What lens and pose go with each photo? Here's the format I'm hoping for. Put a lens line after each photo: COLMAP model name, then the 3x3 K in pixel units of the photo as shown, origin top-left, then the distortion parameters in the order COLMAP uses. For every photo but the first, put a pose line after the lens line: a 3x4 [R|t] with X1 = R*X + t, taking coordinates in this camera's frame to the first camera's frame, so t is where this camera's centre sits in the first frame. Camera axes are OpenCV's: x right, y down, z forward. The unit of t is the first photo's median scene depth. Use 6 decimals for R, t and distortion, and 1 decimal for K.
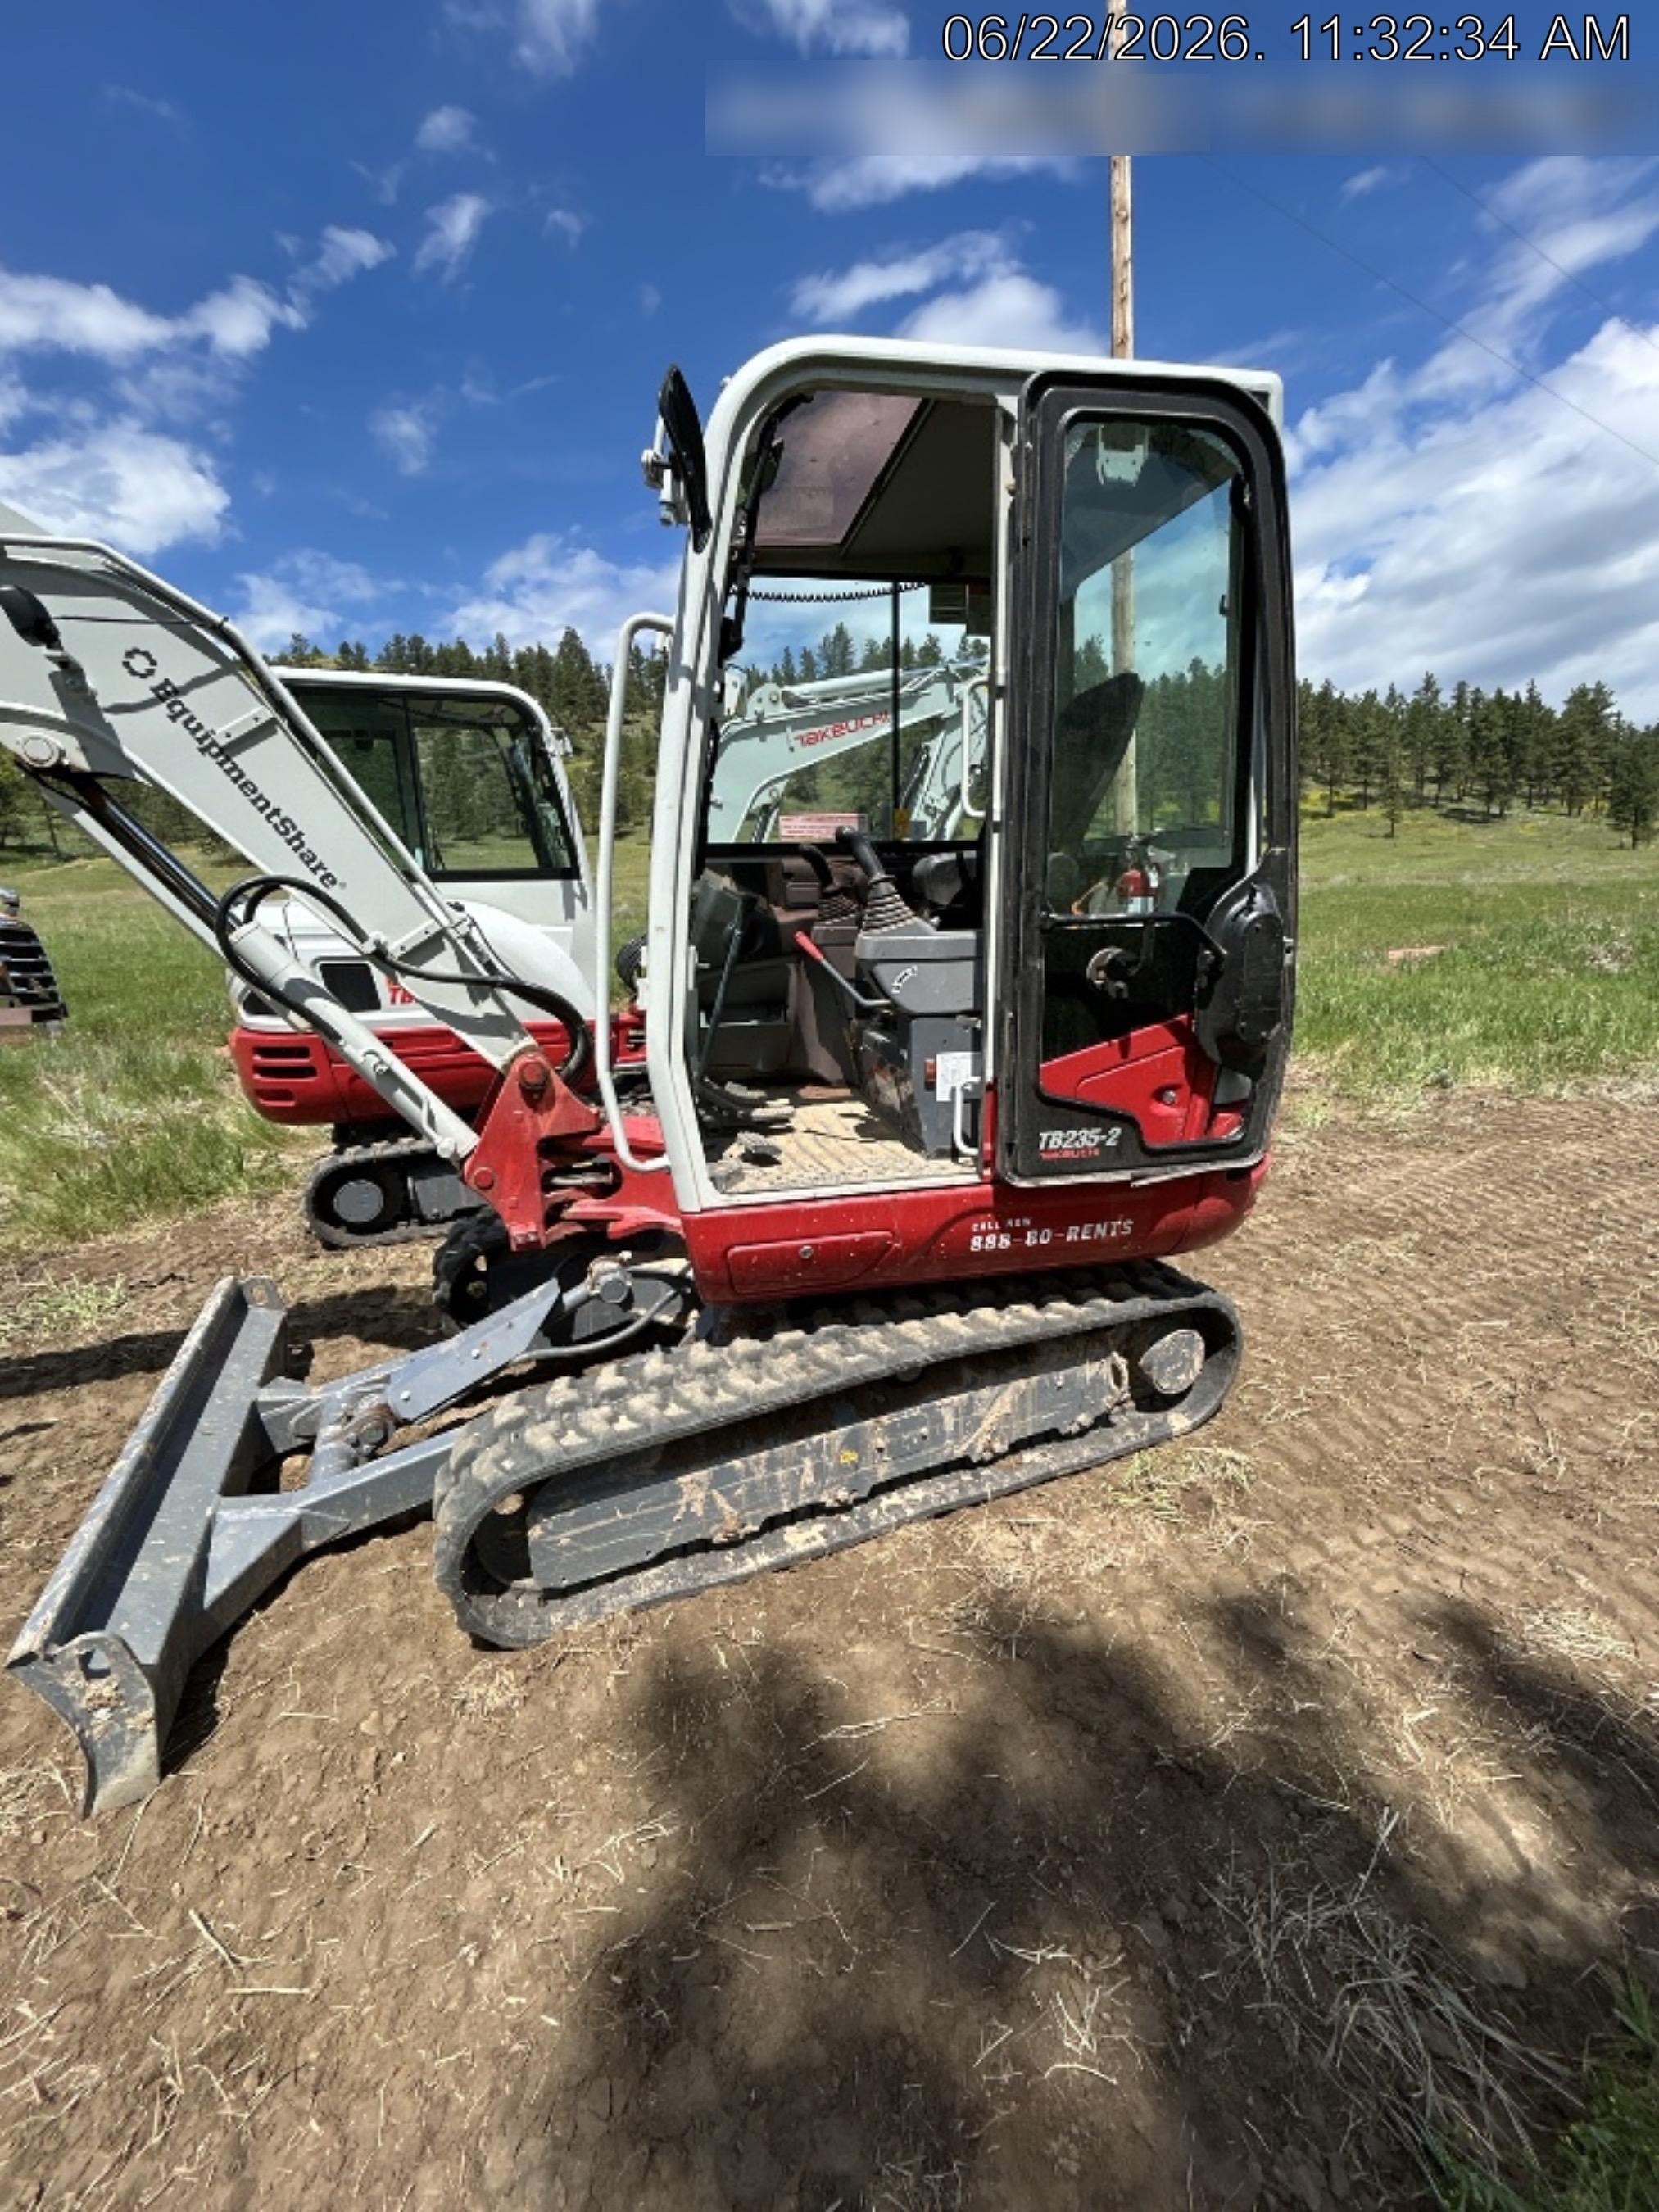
lens RADIAL K [[889.3, 0, 829.5], [0, 889.3, 1106.0], [0, 0, 1]] dist [-0.000495, 0.000067]
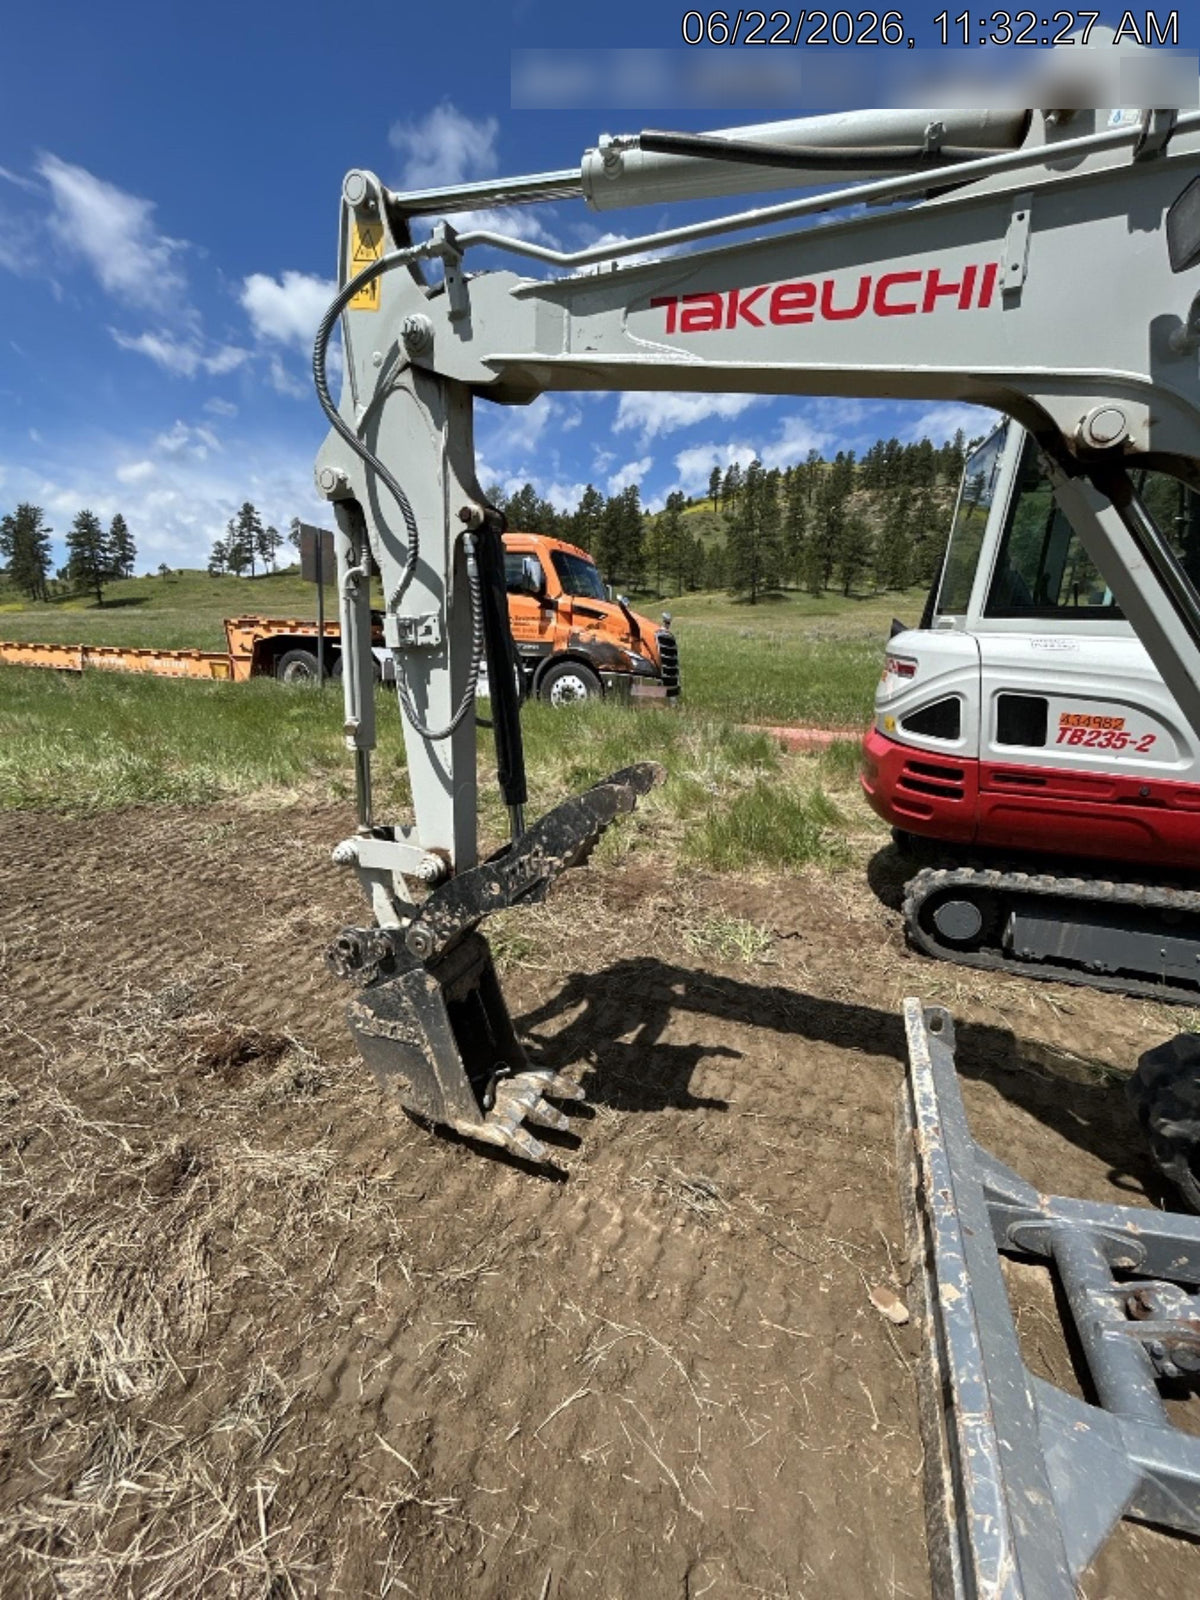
lens RADIAL K [[646.1, 0, 600.0], [0, 646.1, 800.0], [0, 0, 1]] dist [-0.002612, -0.000663]
pose [[0.713751, 0.226978, -0.662601, -0.687398], [-0.211545, 0.971713, 0.104991, -0.040502], [0.667689, 0.065233, 0.741577, 0.271830]]
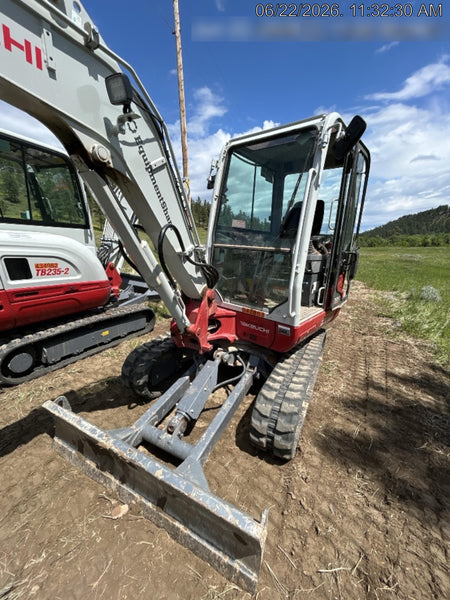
lens RADIAL K [[242.3, 0, 225.0], [0, 242.3, 300.0], [0, 0, 1]] dist [-0.002612, -0.000663]
pose [[0.779154, -0.086421, 0.620846, -0.948551], [0.089382, 0.995647, 0.026419, -0.043276], [-0.620427, 0.034908, 0.783487, 0.354637]]
